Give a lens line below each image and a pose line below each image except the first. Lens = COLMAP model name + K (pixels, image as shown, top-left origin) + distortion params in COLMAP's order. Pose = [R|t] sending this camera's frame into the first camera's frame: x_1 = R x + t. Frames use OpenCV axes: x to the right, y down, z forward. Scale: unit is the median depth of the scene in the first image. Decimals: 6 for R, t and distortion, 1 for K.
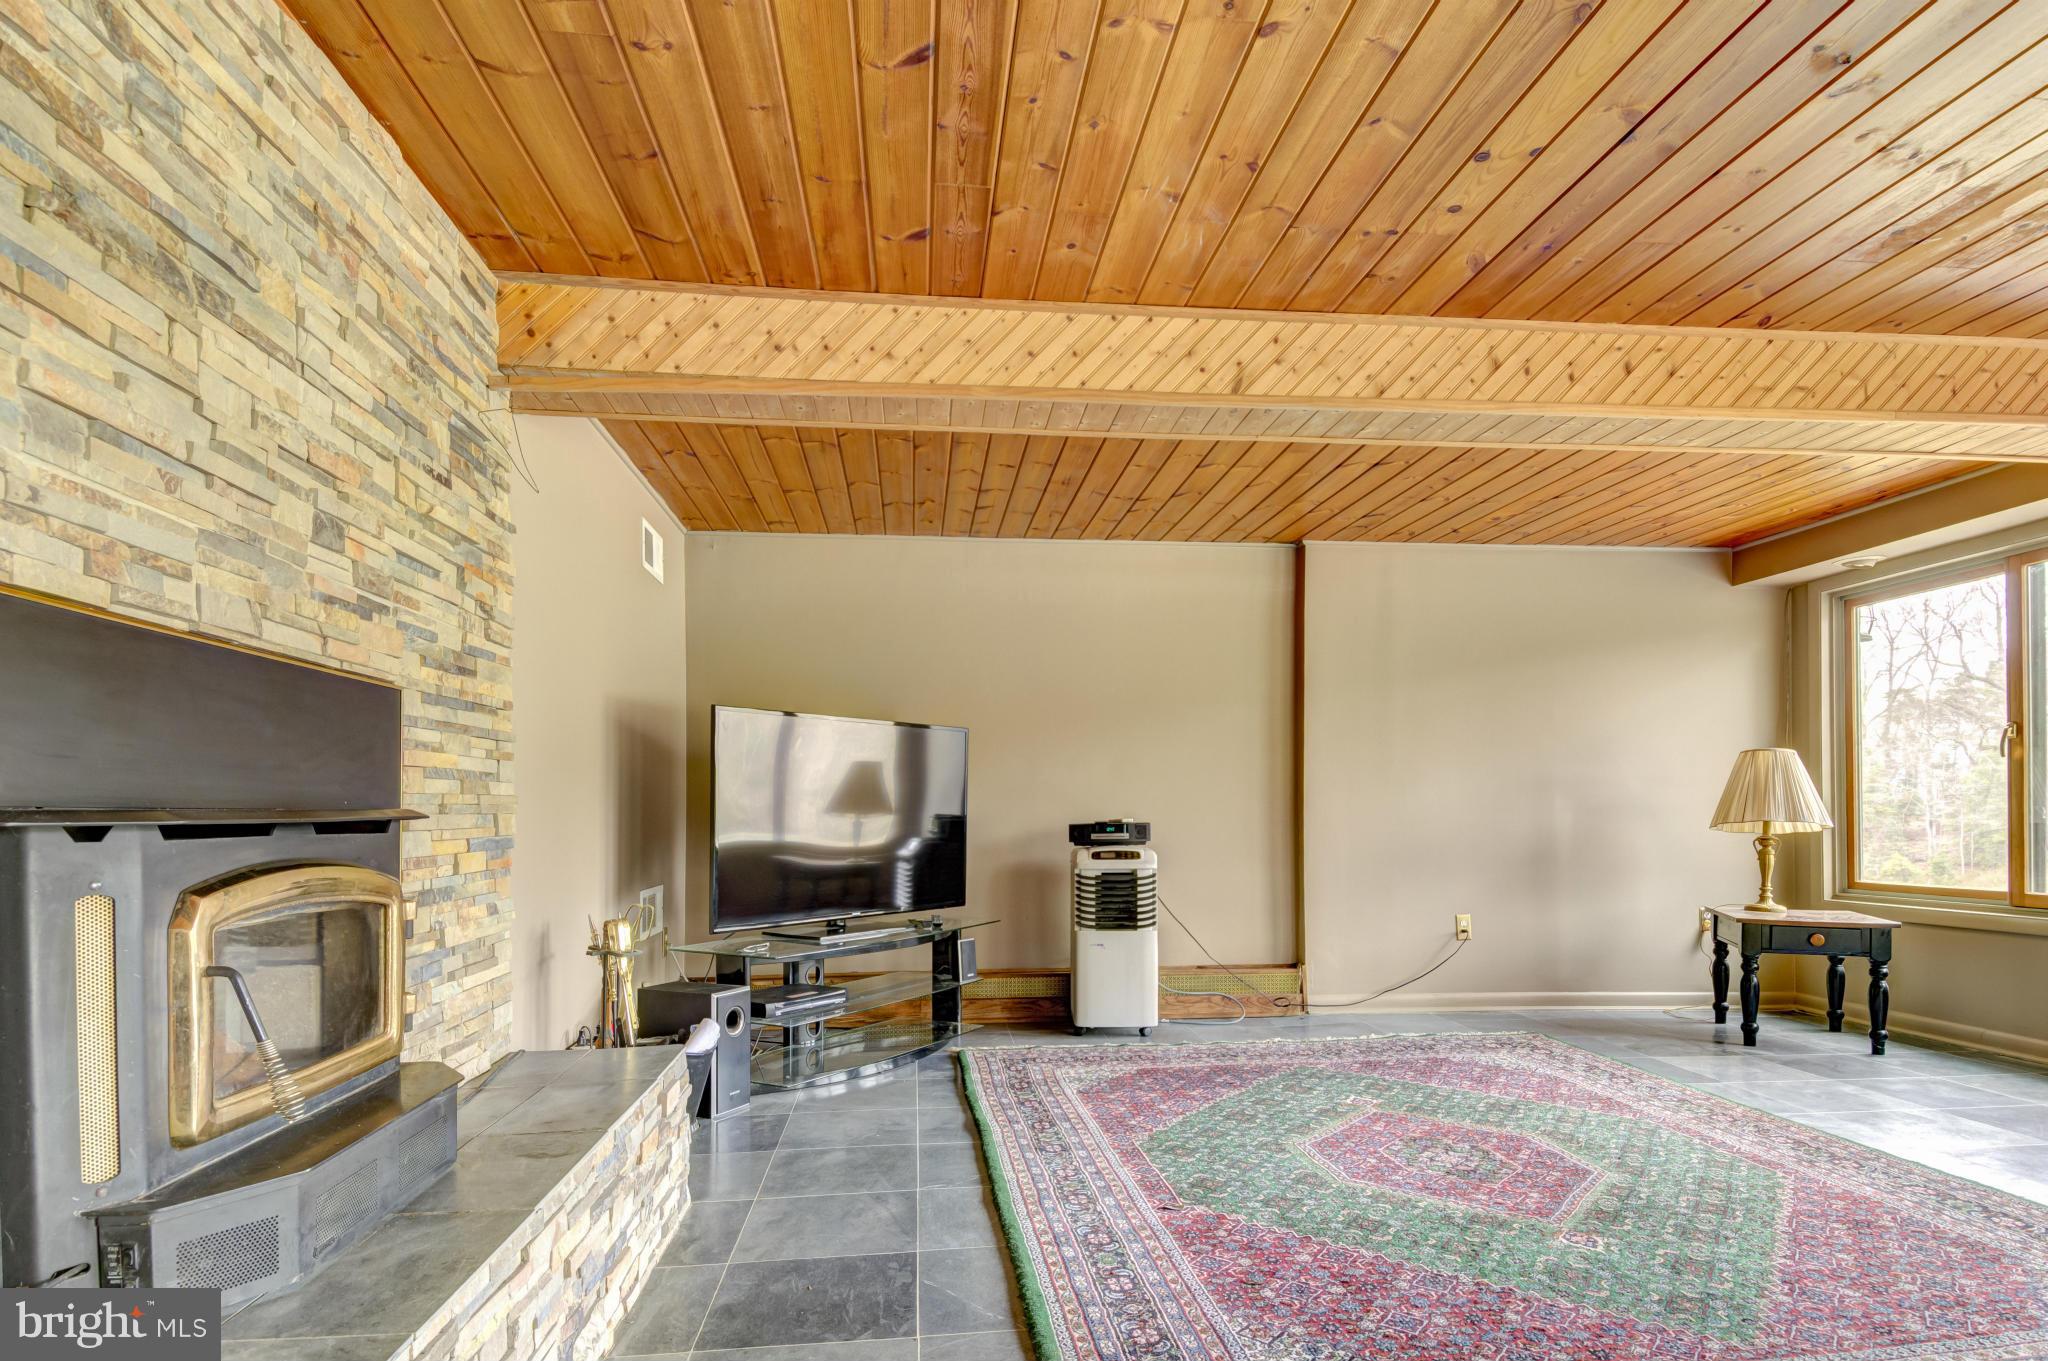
lens RADIAL K [[1187.1, 0, 1023.0], [0, 1187.1, 773.7], [0, 0, 1]] dist [0.081218, -0.062882]
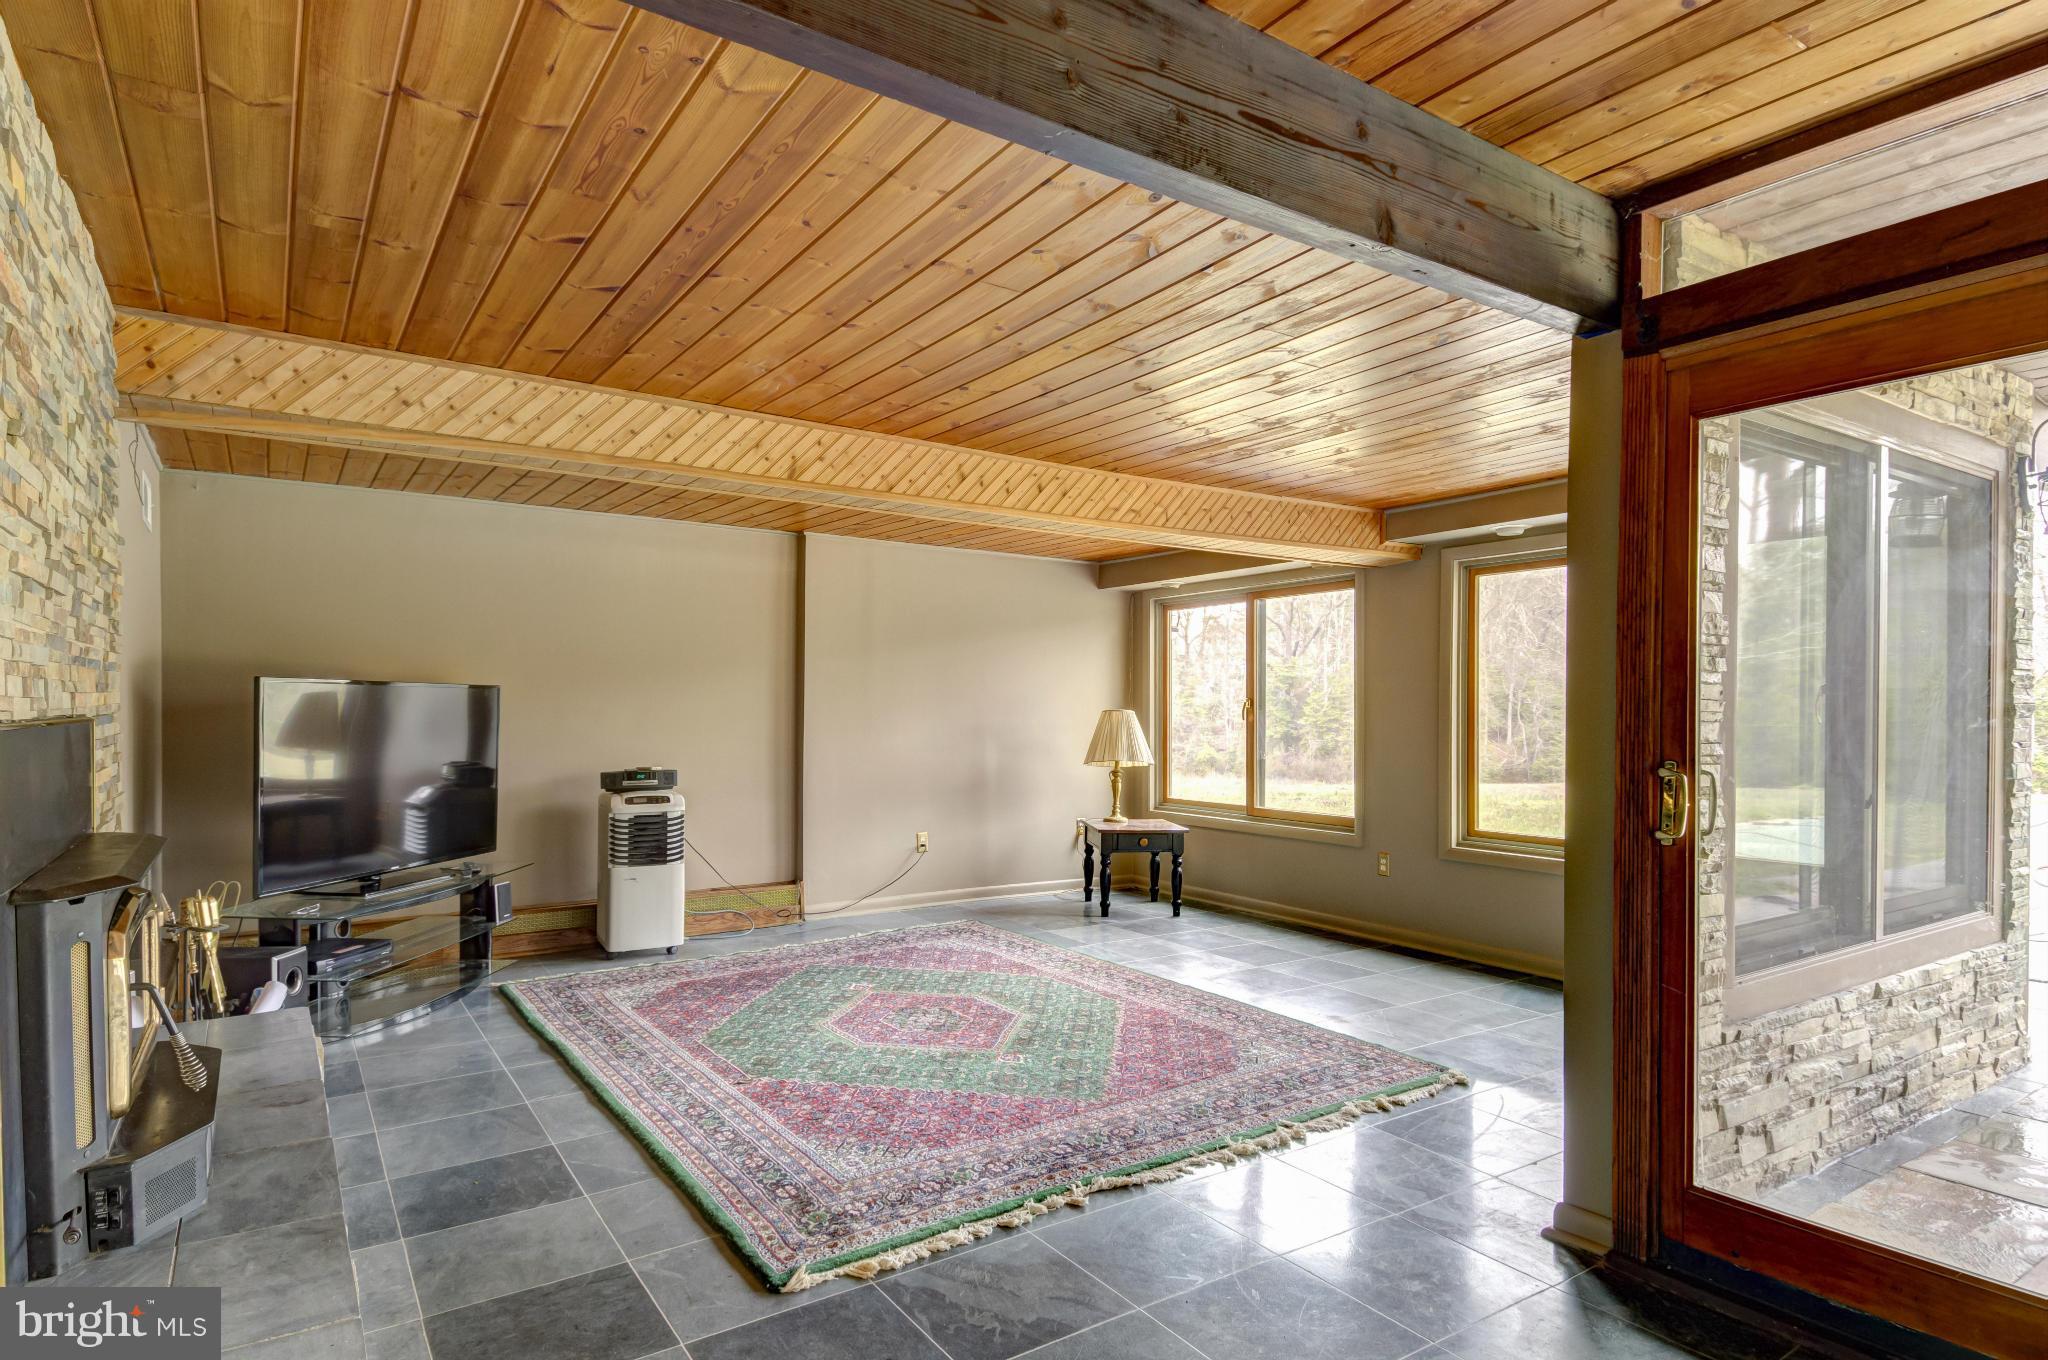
lens RADIAL K [[1066.8, 0, 1020.8], [0, 1066.8, 675.3], [0, 0, 1]] dist [0.092334, -0.077682]
pose [[0.897318, 0.019956, 0.440933, -0.108863], [-0.010925, 0.999676, -0.023010, -0.057384], [-0.441249, 0.015830, 0.897245, -0.190807]]
